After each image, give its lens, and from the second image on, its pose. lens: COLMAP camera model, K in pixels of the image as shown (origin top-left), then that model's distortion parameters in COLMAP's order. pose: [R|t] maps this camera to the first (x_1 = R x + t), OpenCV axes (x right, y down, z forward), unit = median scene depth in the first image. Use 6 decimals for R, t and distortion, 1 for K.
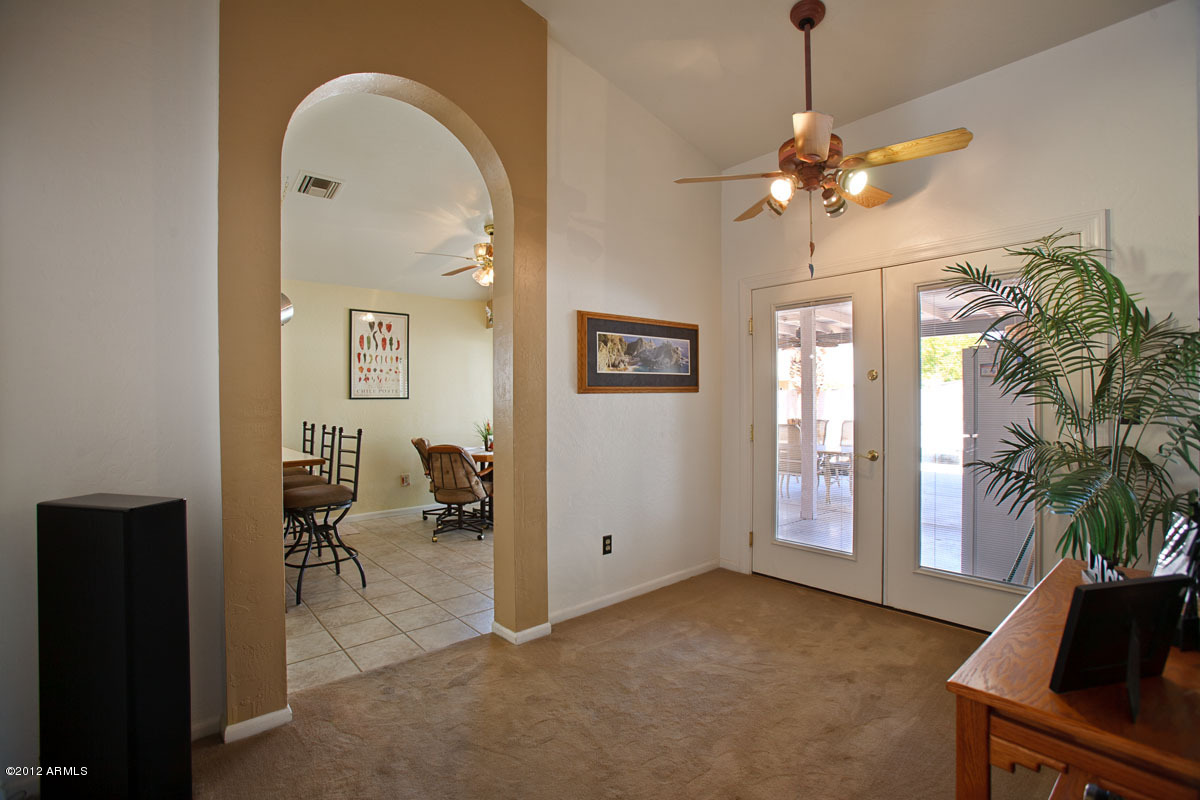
lens RADIAL K [[561.3, 0, 600.0], [0, 561.3, 400.0], [0, 0, 1]] dist [-0.001530, -0.000076]
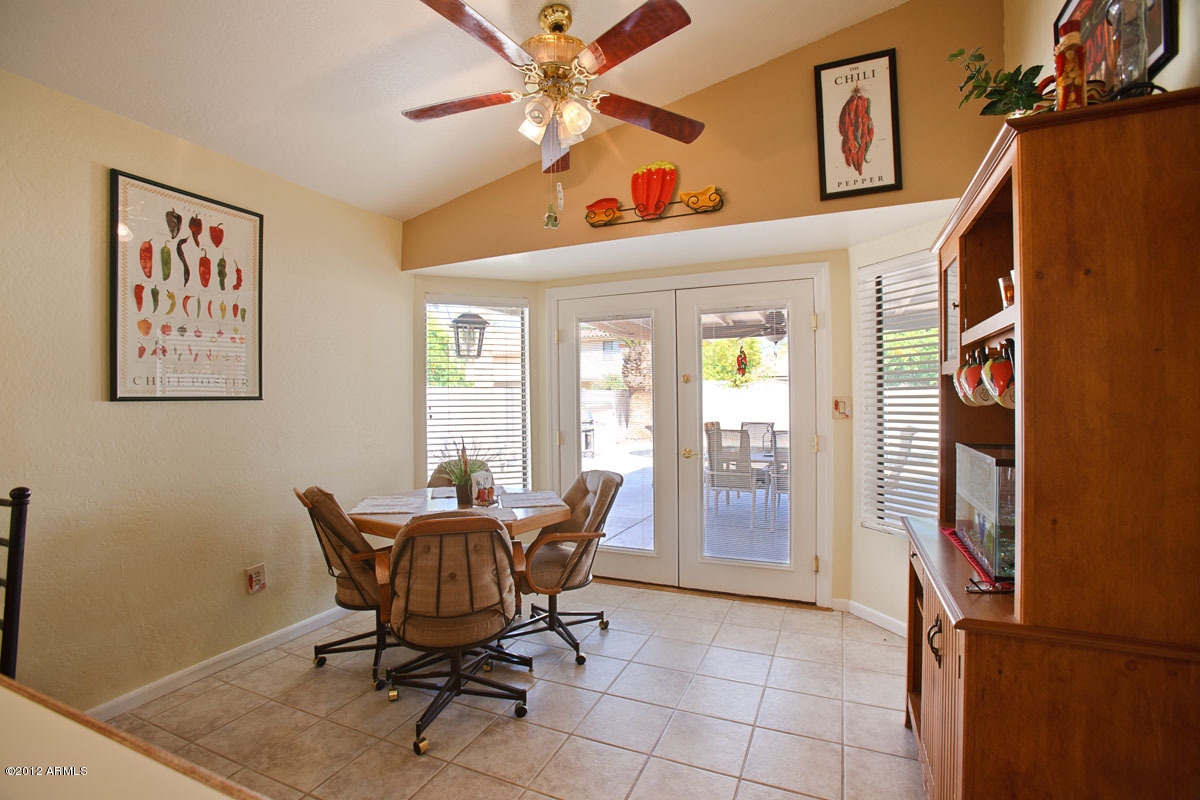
lens RADIAL K [[554.4, 0, 600.0], [0, 554.4, 400.0], [0, 0, 1]] dist [-0.002563, 0.000061]
pose [[0.907853, -0.000220, 0.419289, -0.289285], [0.001687, 0.999994, -0.003129, 0.000174], [-0.419286, 0.003548, 0.907847, 0.490611]]
